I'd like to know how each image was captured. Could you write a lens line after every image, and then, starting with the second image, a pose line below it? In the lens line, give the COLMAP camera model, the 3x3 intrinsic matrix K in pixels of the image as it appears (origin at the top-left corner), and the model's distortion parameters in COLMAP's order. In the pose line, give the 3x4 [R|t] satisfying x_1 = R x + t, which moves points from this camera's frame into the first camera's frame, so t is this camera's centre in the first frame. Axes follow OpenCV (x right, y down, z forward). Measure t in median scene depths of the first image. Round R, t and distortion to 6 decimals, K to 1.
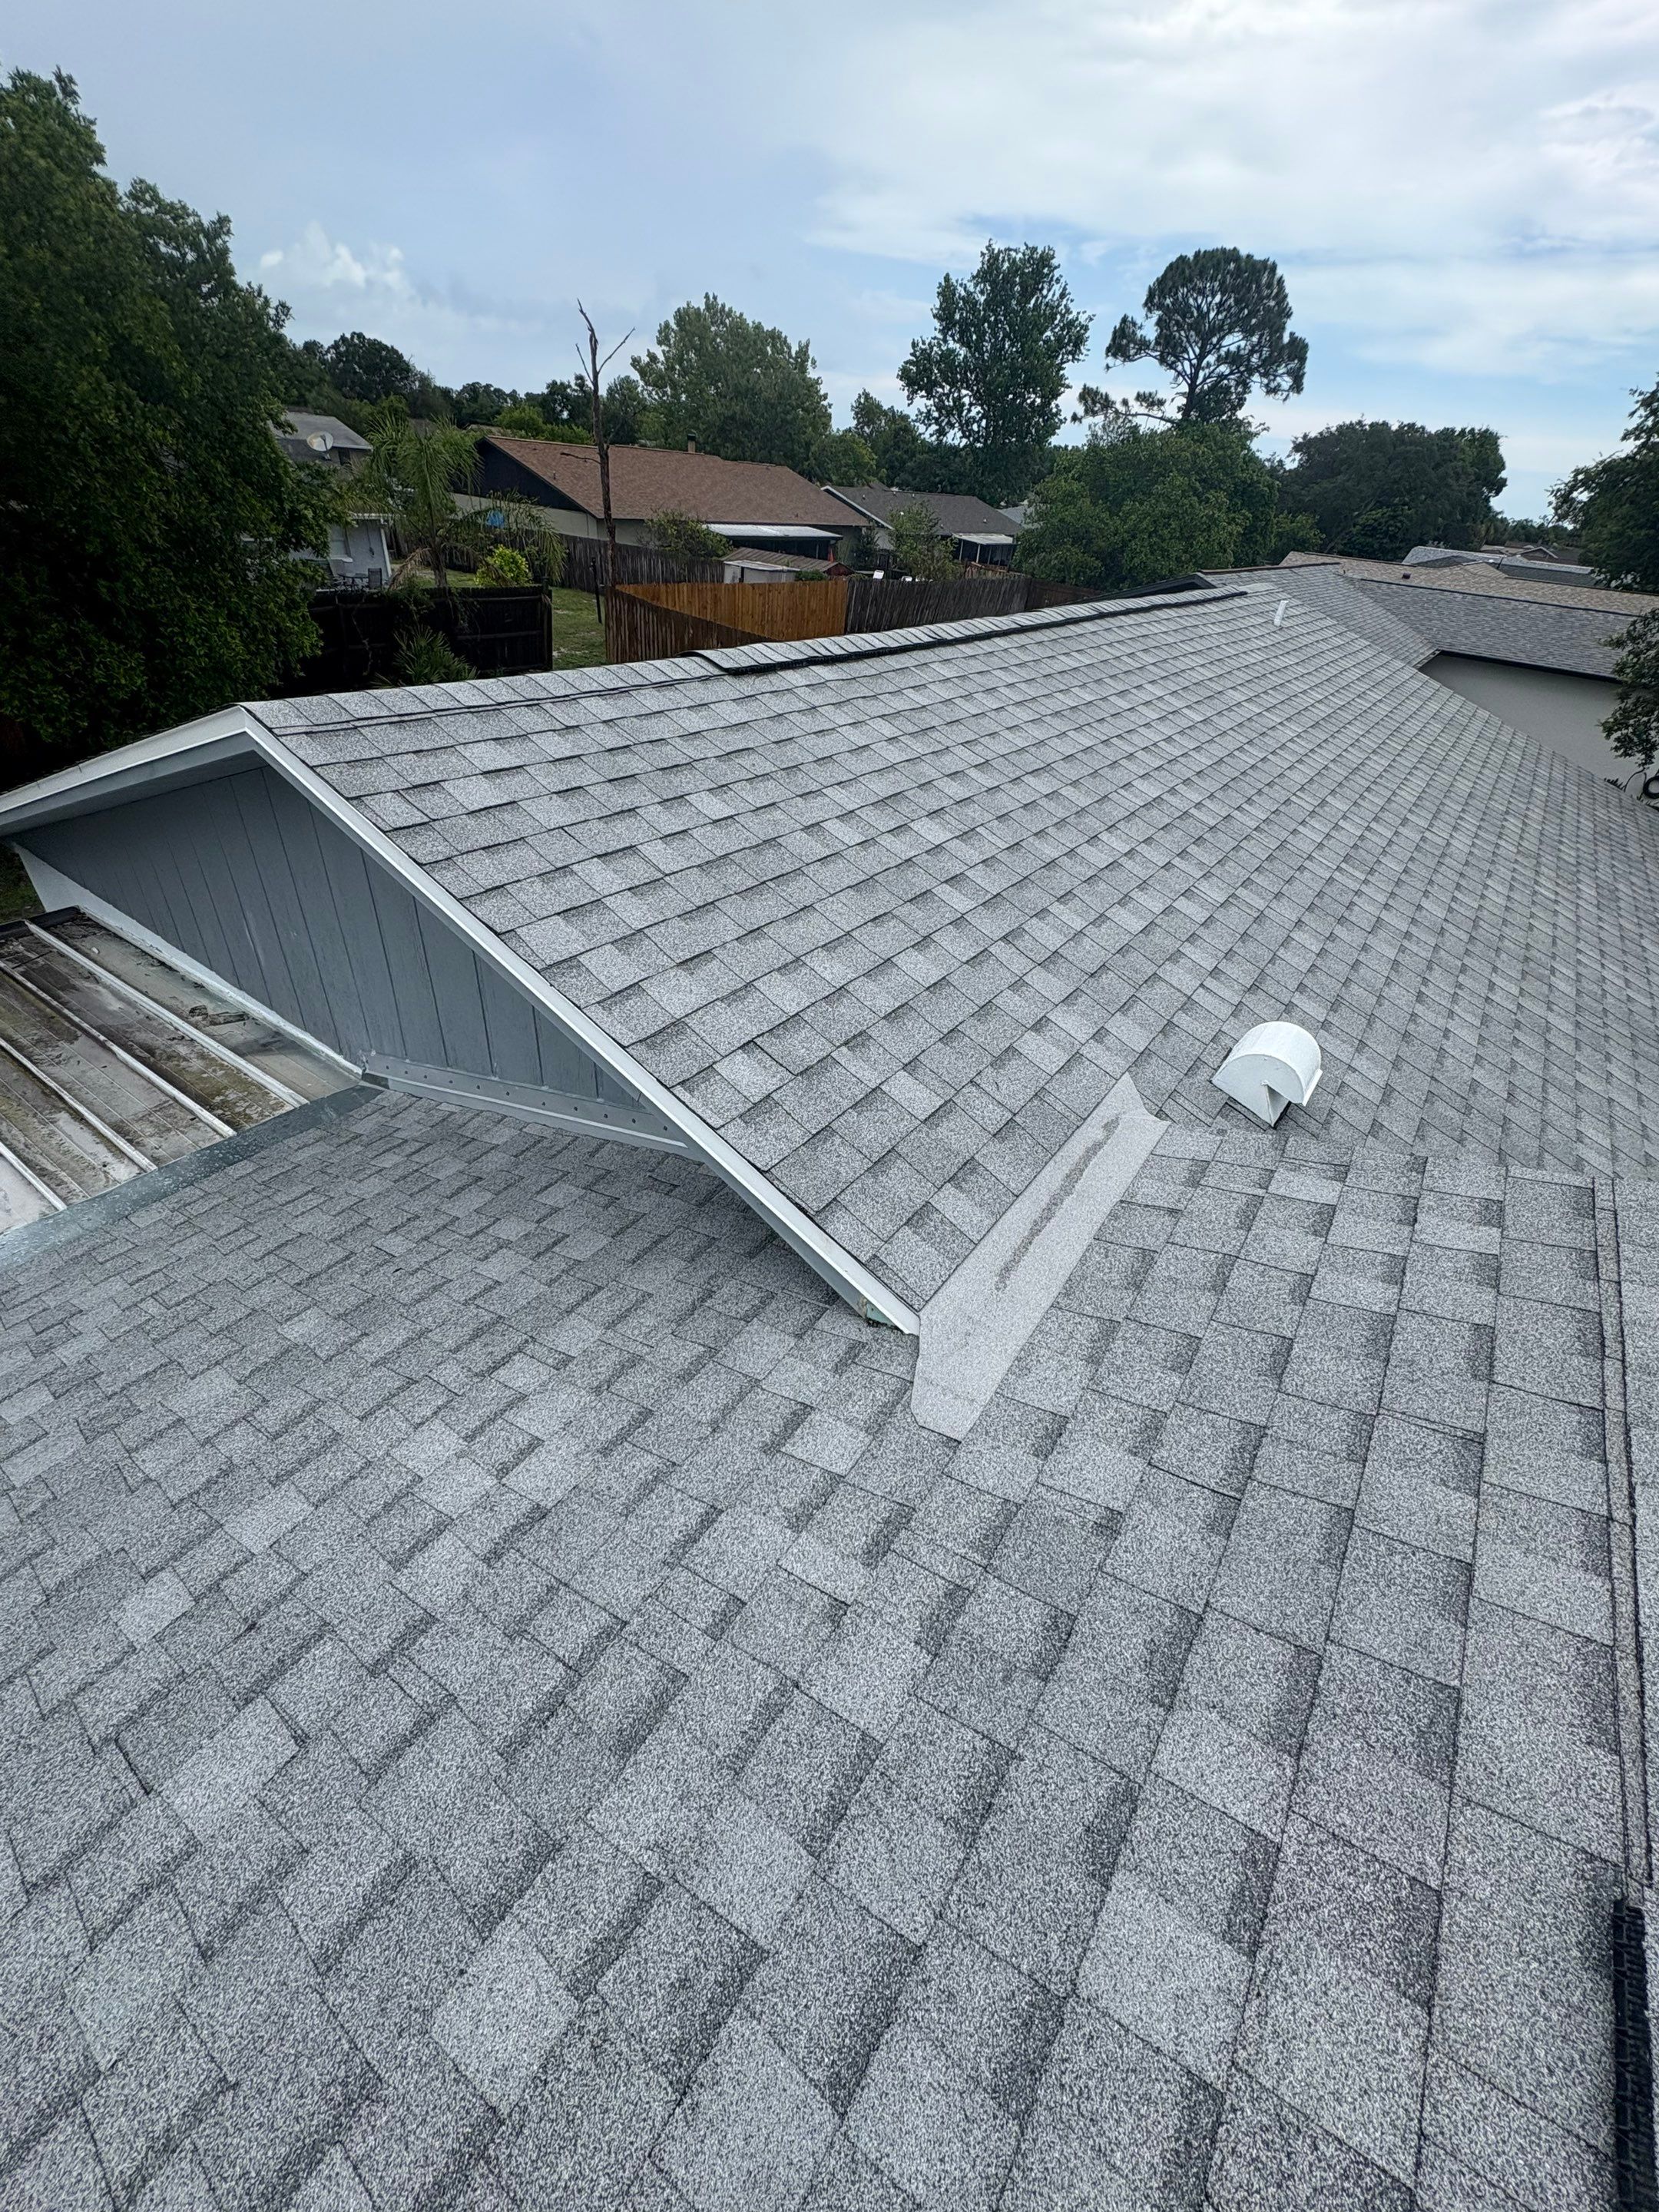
lens RADIAL K [[885.8, 0, 825.5], [0, 885.8, 1108.2], [0, 0, 1]] dist [-0.000114, -0.000081]
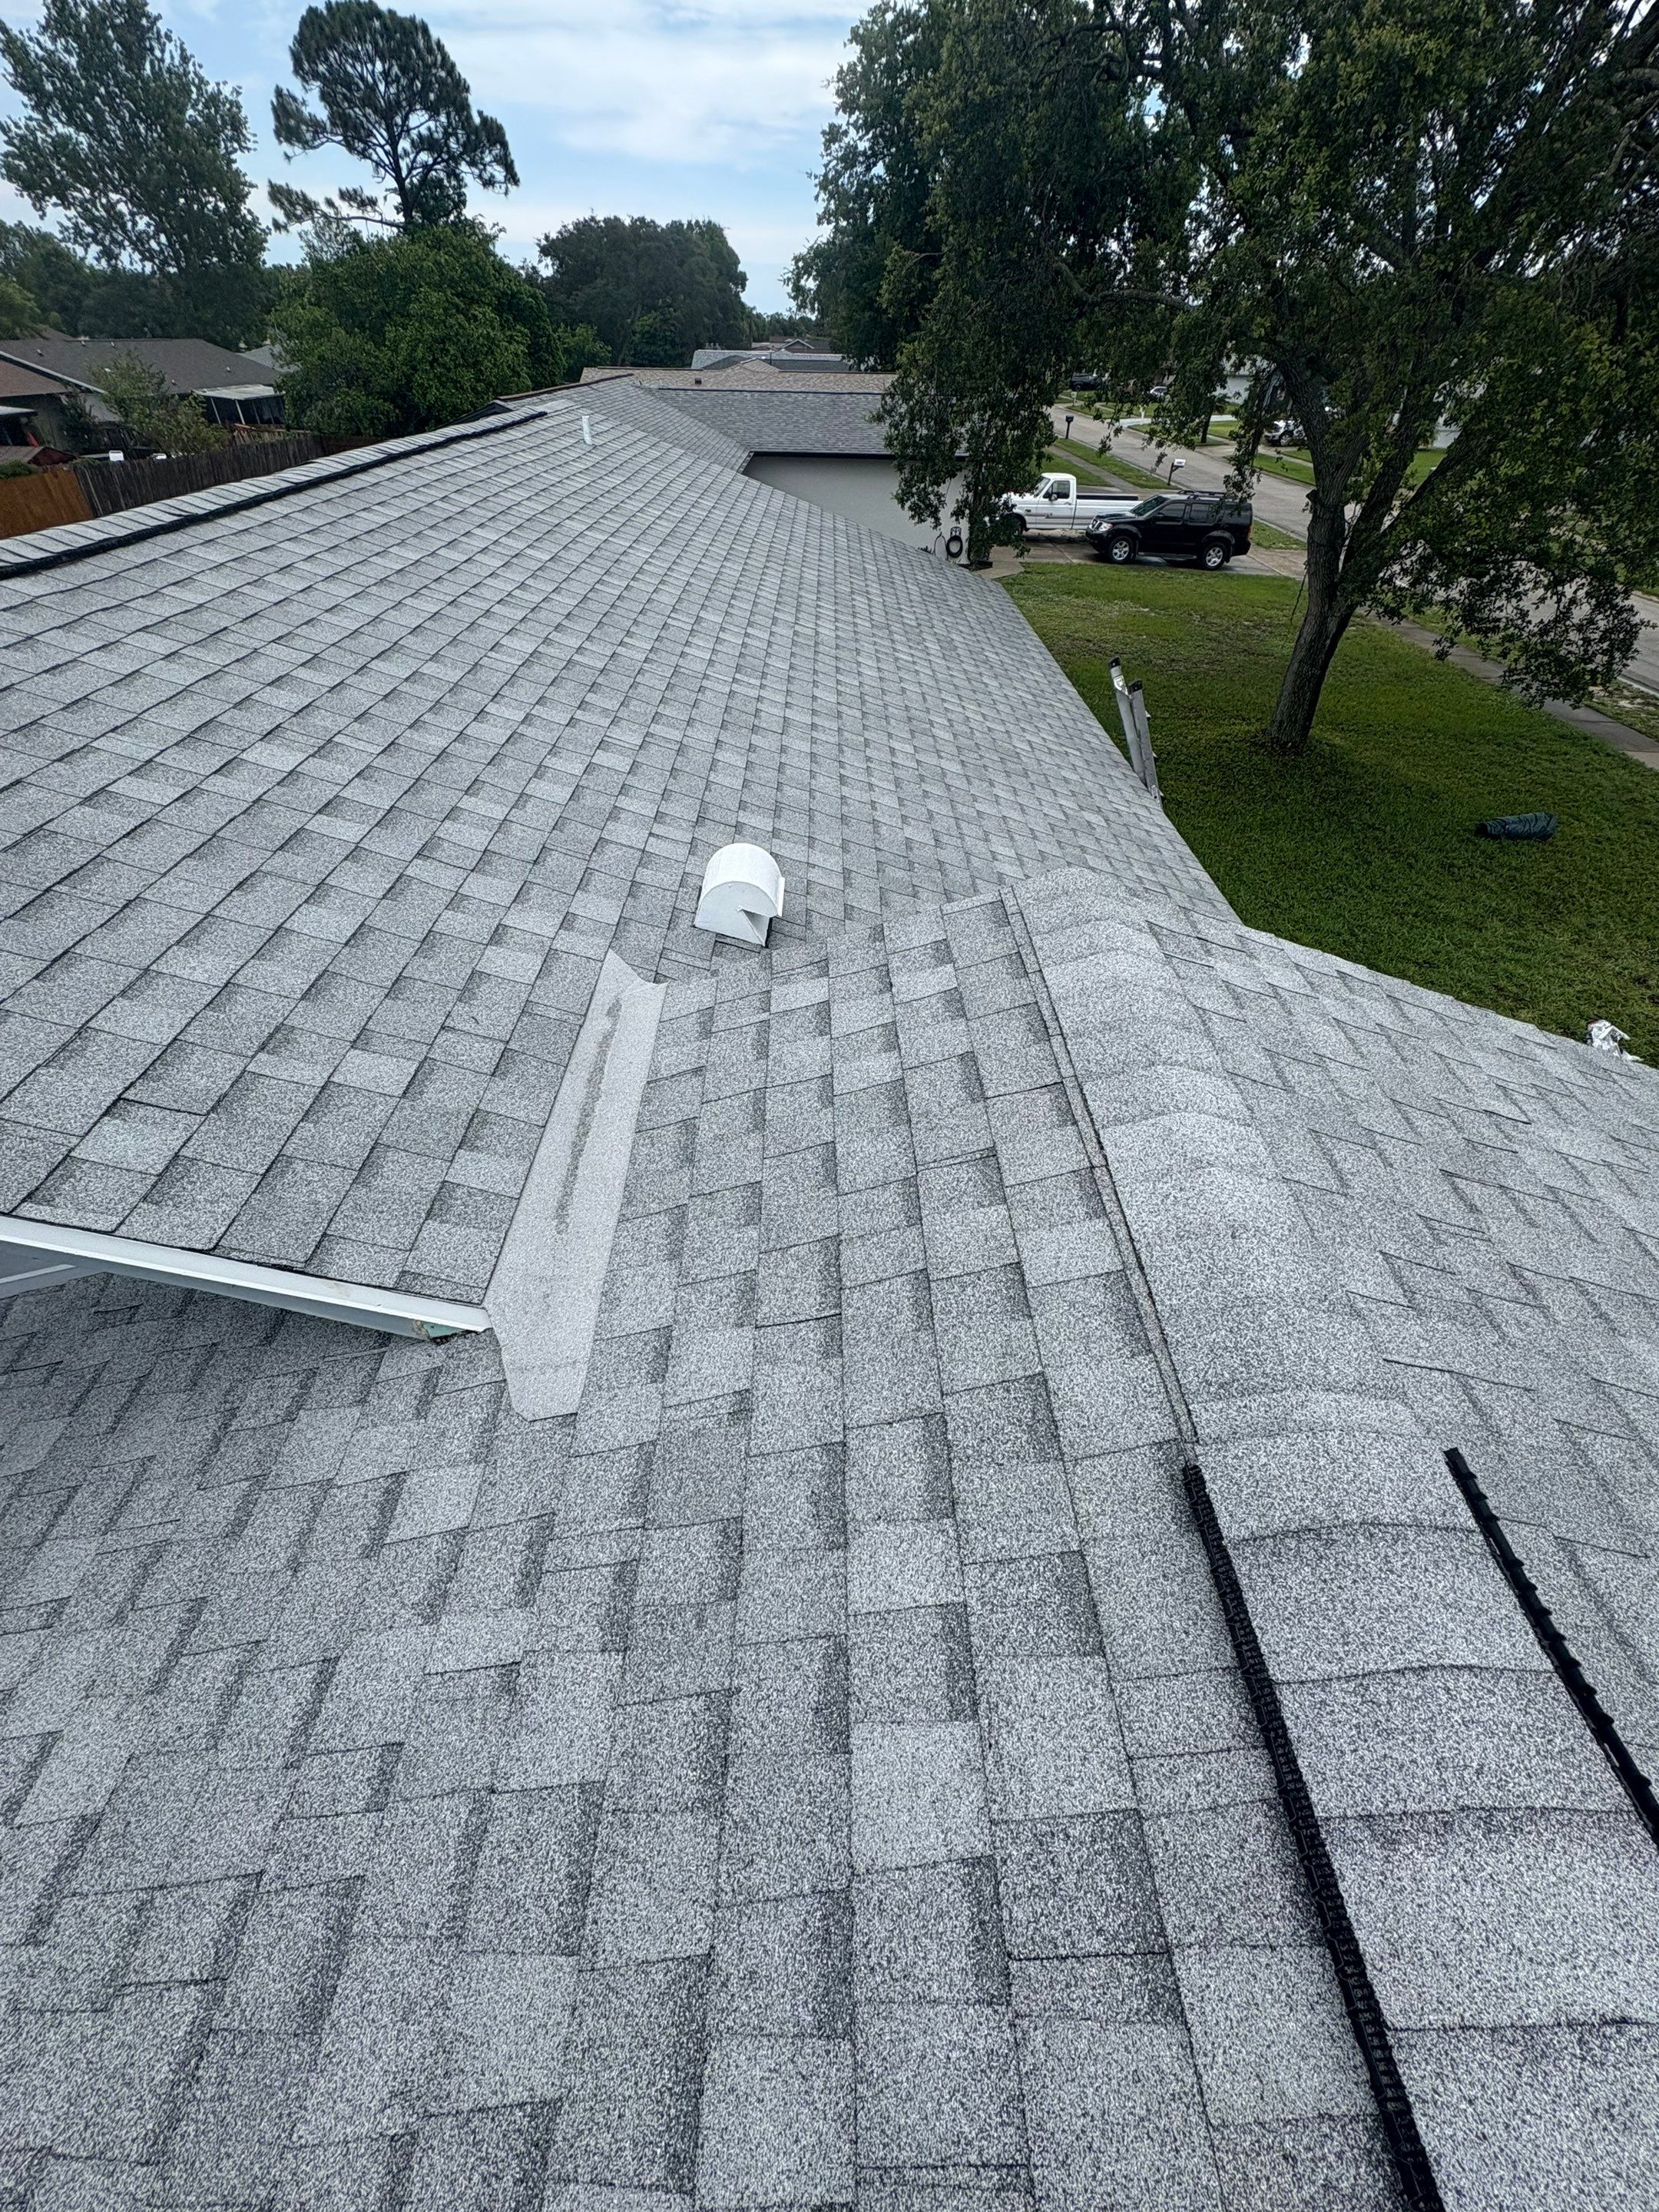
lens RADIAL K [[885.8, 0, 835.4], [0, 885.8, 1108.4], [0, 0, 1]] dist [-0.000114, -0.000081]
pose [[0.805593, -0.439666, 0.397132, 0.110623], [0.387589, 0.898058, 0.208006, 0.010697], [-0.448100, -0.013644, 0.893879, 0.063804]]
